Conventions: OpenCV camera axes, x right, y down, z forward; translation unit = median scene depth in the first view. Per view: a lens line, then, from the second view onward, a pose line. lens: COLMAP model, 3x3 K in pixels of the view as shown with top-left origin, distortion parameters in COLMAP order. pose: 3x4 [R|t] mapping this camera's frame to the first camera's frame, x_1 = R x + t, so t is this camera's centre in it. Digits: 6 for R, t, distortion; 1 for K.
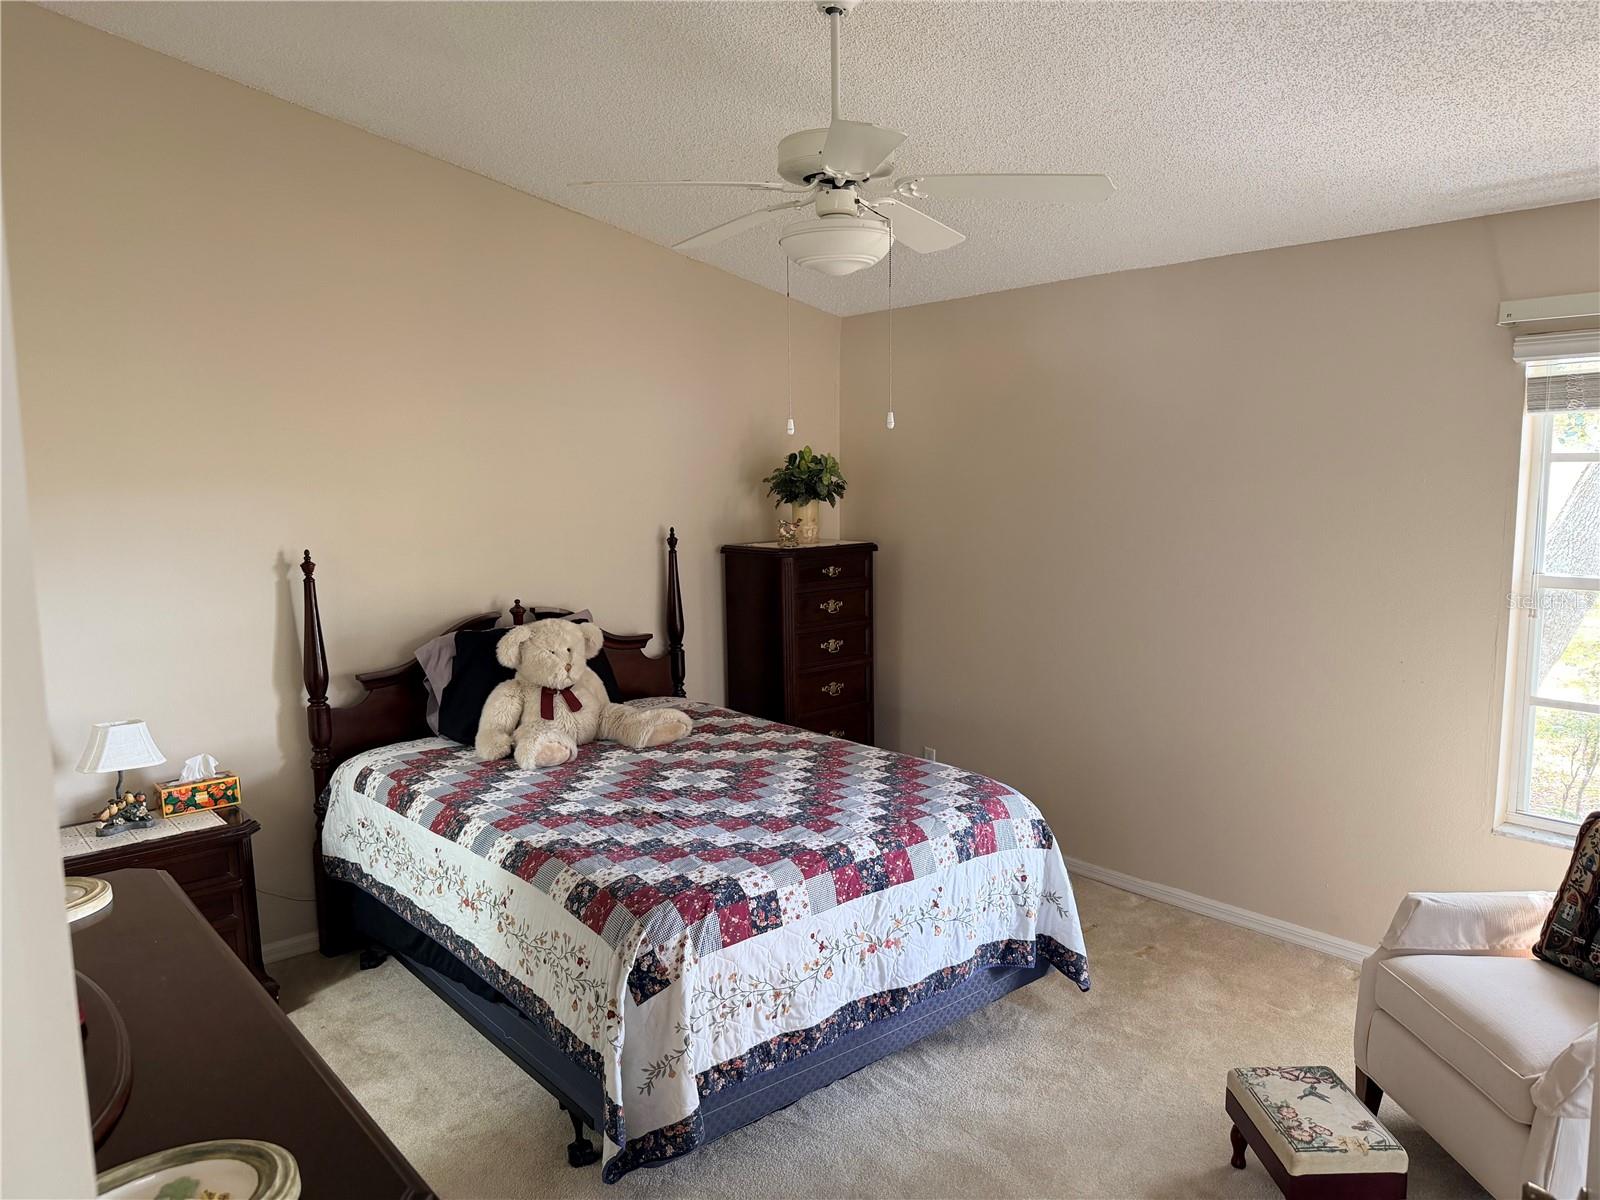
lens RADIAL K [[1129.5, 0, 804.7], [0, 1129.5, 606.7], [0, 0, 1]] dist [0.002115, -0.004544]
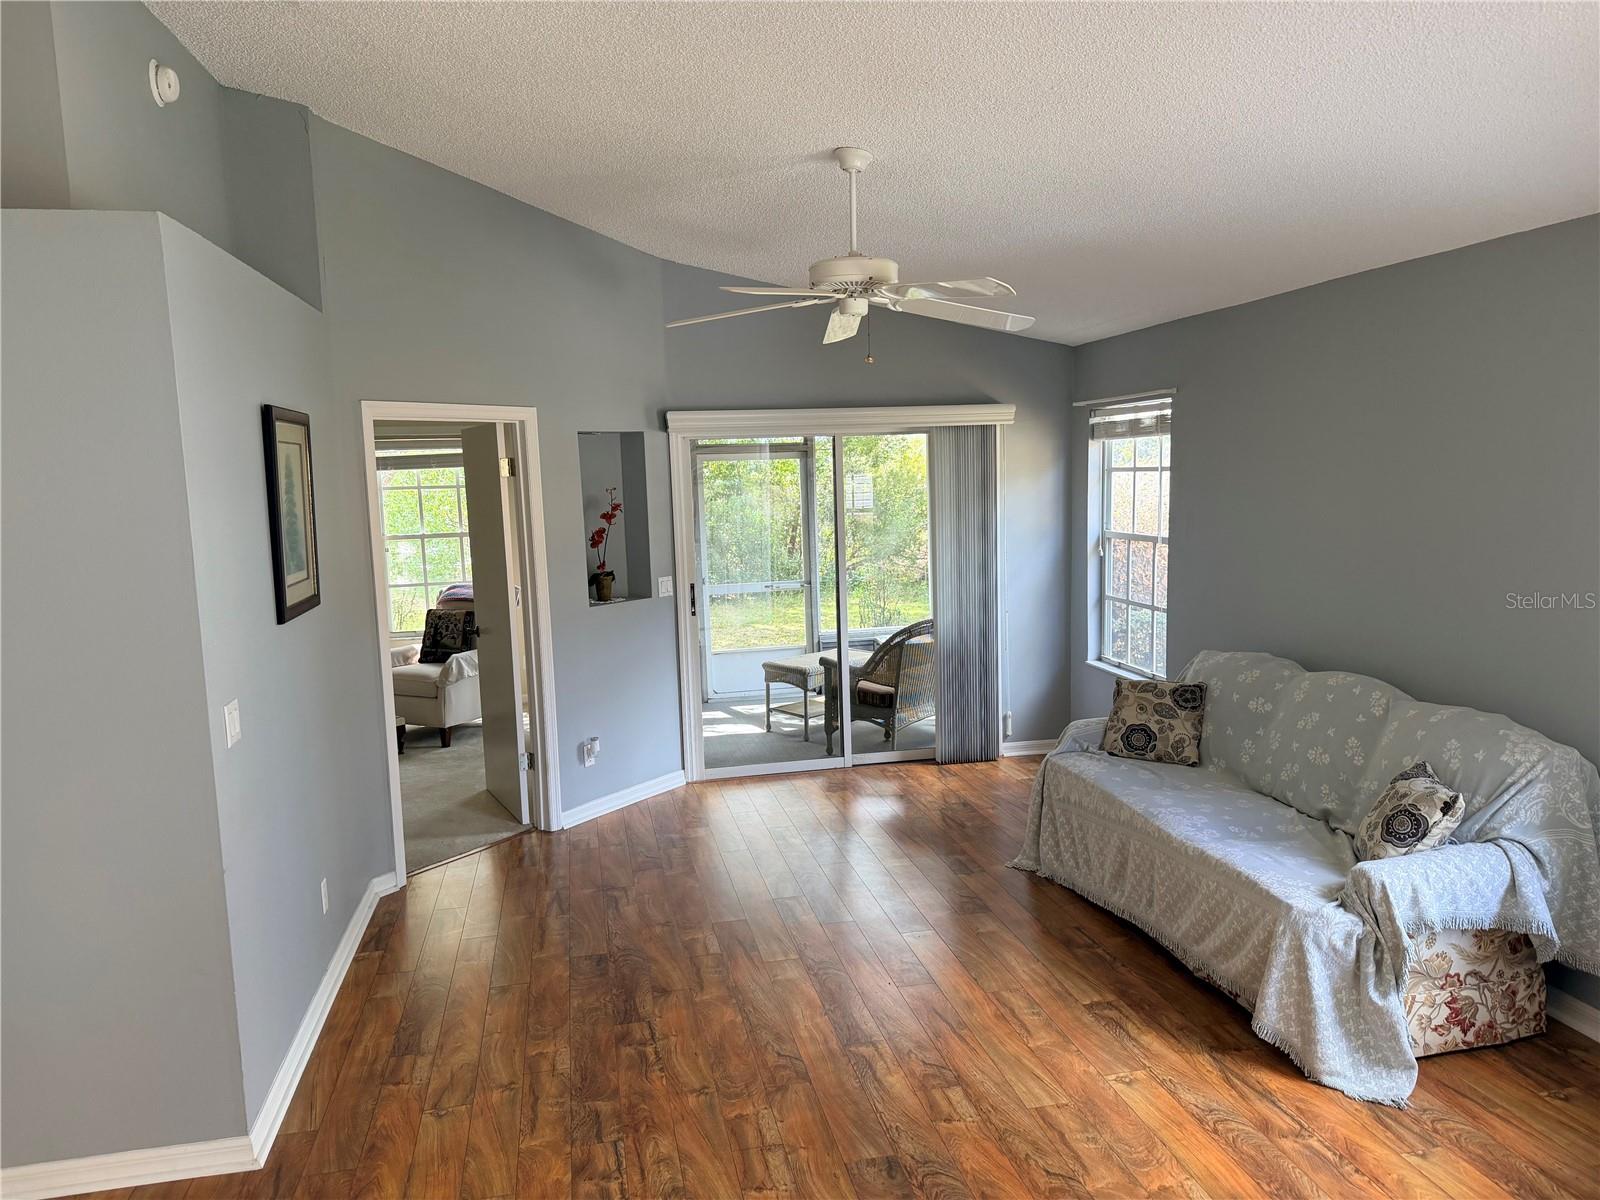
lens RADIAL K [[1129.5, 0, 804.7], [0, 1129.5, 606.7], [0, 0, 1]] dist [0.002115, -0.004544]
pose [[0.476883, -0.111364, 0.871883, -1.170312], [0.137819, 0.989146, 0.050961, 0.136465], [-0.868095, 0.095859, 0.487055, -1.070103]]
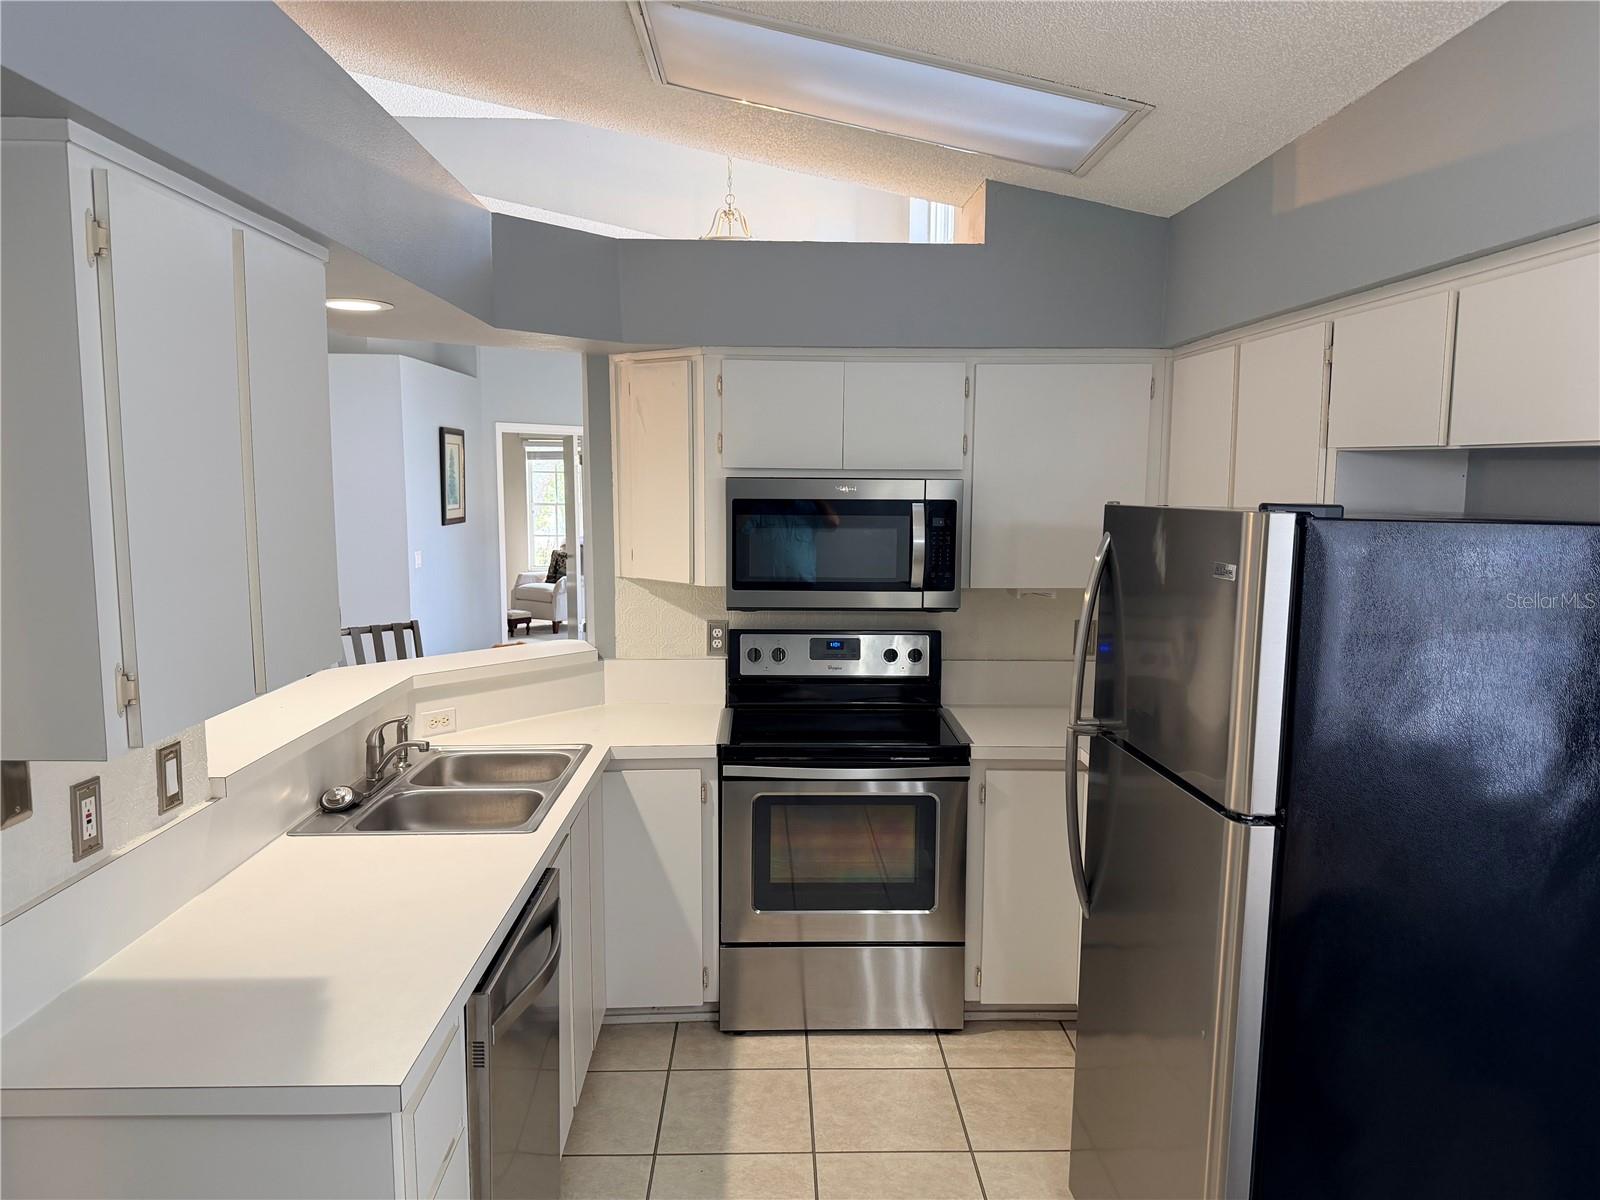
lens RADIAL K [[1129.5, 0, 804.7], [0, 1129.5, 606.7], [0, 0, 1]] dist [0.002115, -0.004544]
pose [[0.625939, -0.075245, 0.776233, -1.893578], [0.085591, 0.995950, 0.027525, 0.318292], [-0.775161, 0.049210, 0.629845, -2.256622]]
